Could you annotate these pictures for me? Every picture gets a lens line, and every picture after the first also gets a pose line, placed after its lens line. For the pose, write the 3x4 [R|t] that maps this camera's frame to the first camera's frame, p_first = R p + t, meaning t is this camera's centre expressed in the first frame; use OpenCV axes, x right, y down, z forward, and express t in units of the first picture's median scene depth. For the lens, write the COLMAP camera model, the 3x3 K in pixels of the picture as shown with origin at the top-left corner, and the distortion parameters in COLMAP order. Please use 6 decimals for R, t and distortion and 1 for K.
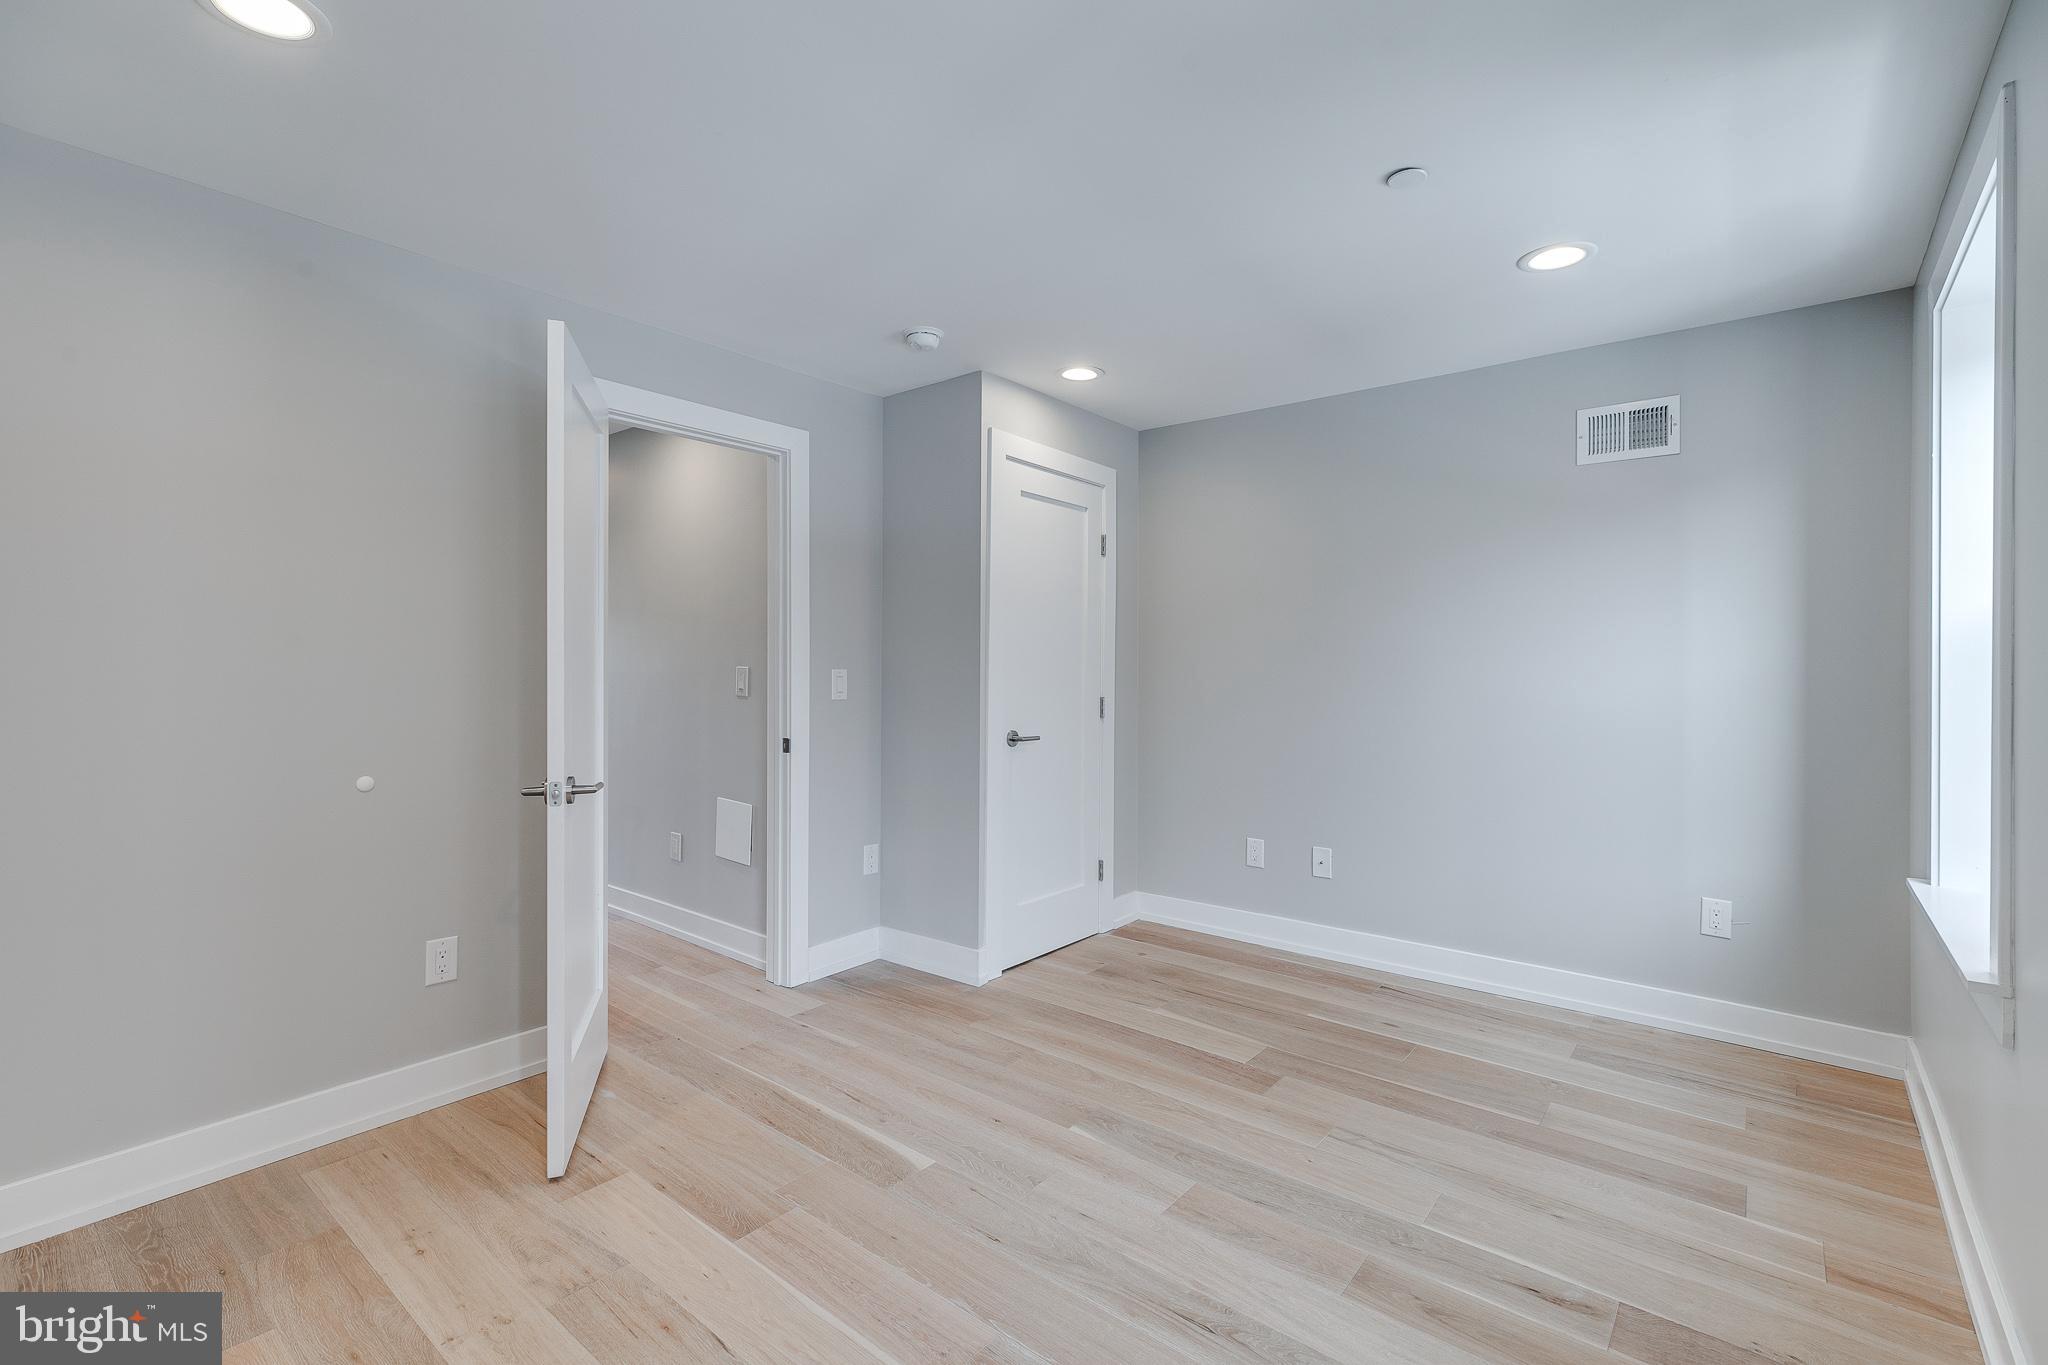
lens RADIAL K [[936.2, 0, 1036.0], [0, 936.2, 662.7], [0, 0, 1]] dist [0.005349, -0.000495]
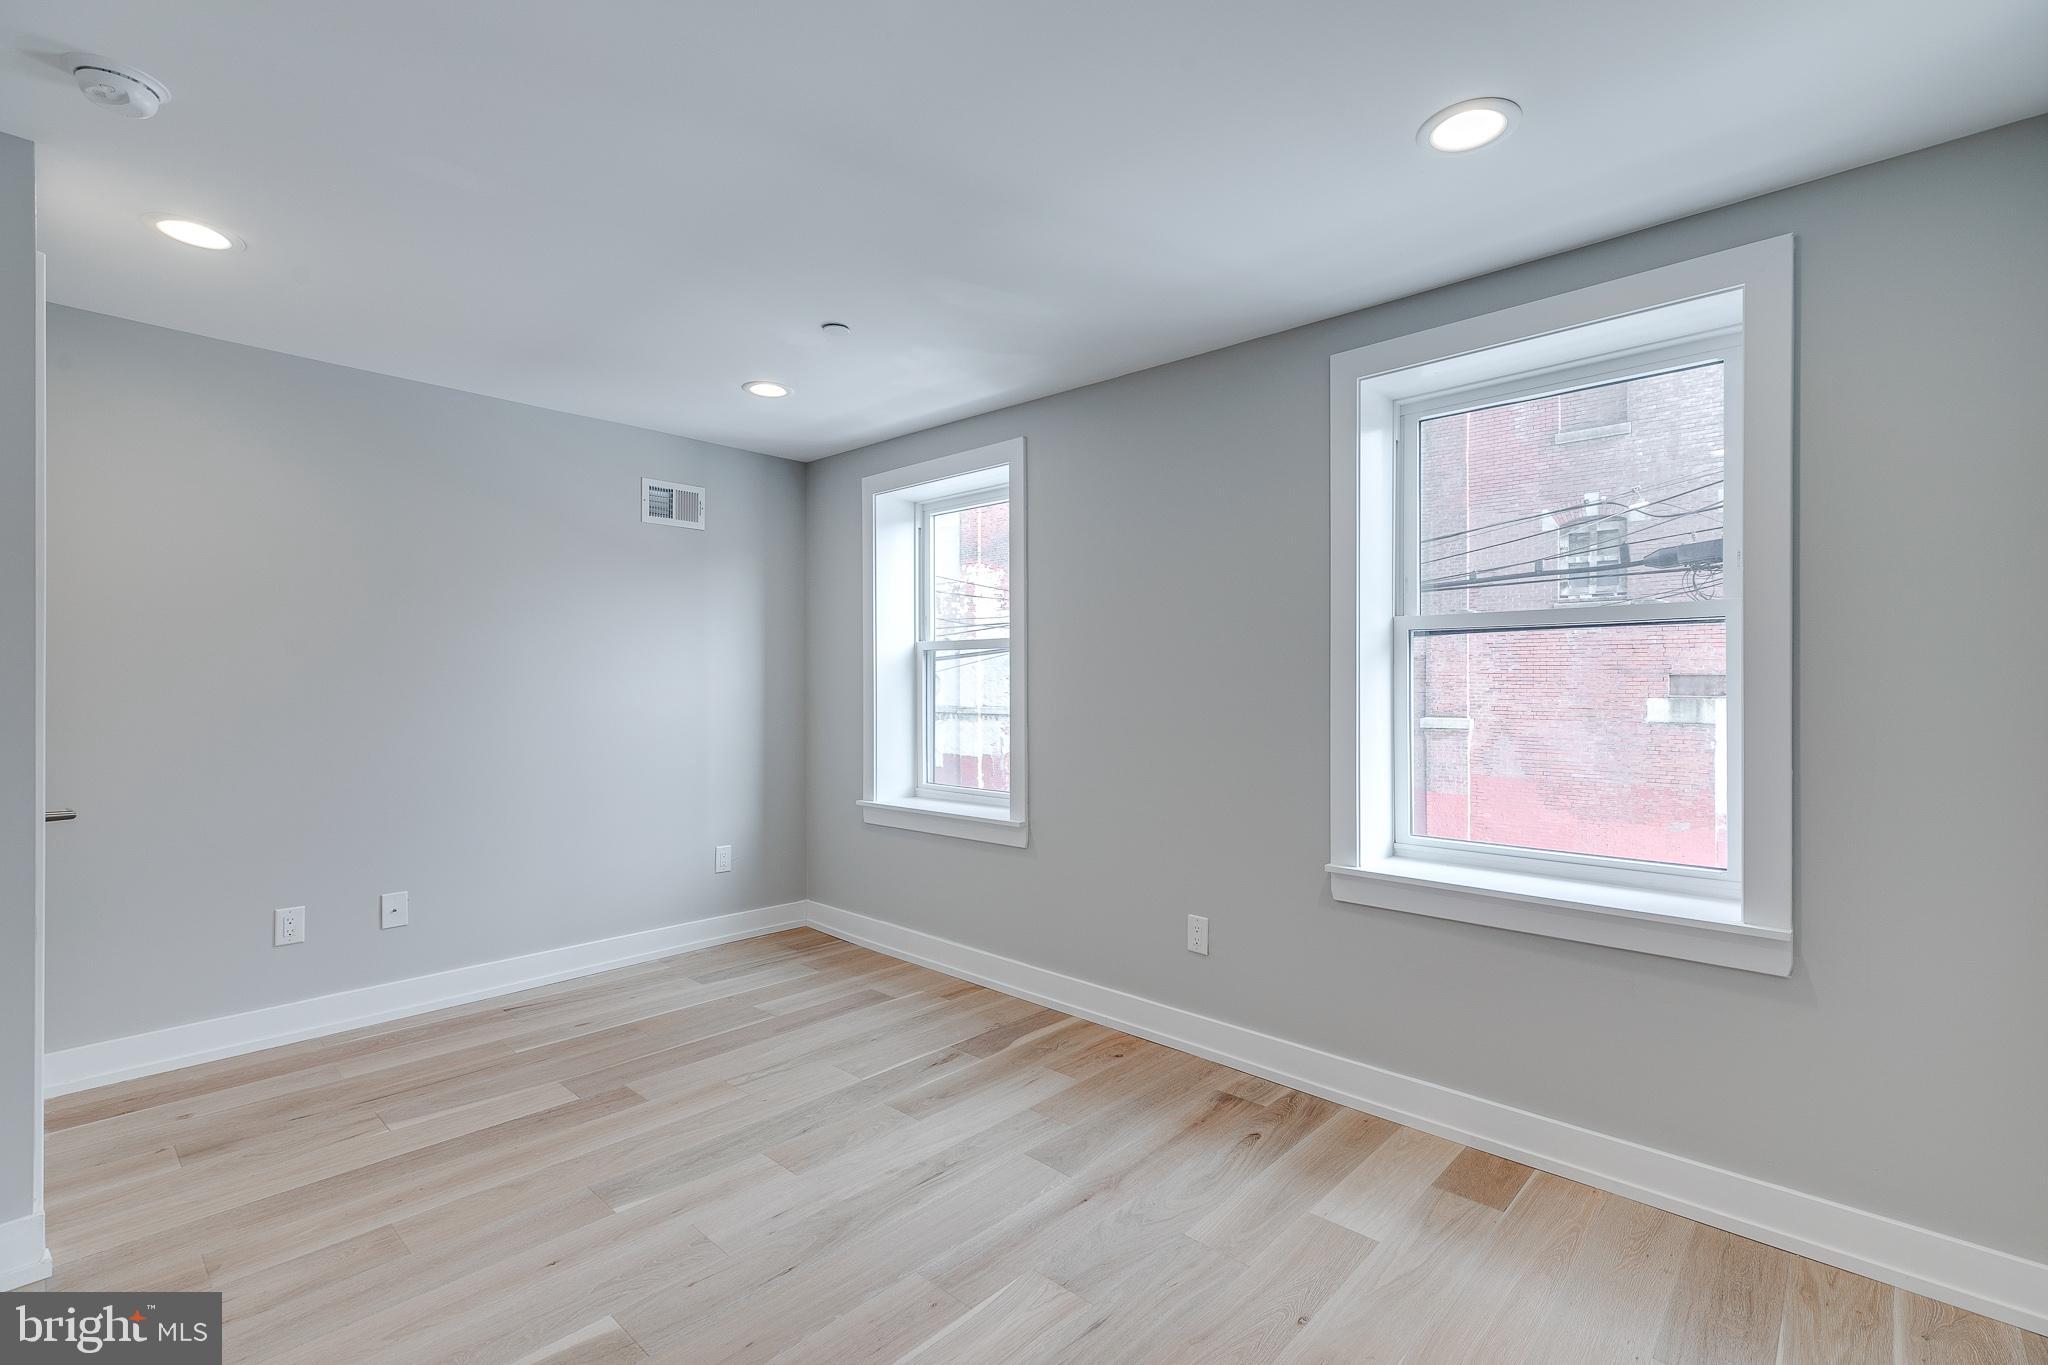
lens RADIAL K [[936.2, 0, 1022.7], [0, 936.2, 685.2], [0, 0, 1]] dist [0.005349, -0.000495]
pose [[0.042588, -0.006617, 0.999071, -0.714670], [-0.006447, 0.999955, 0.006898, -0.007955], [-0.999072, -0.006735, 0.042543, 0.501427]]
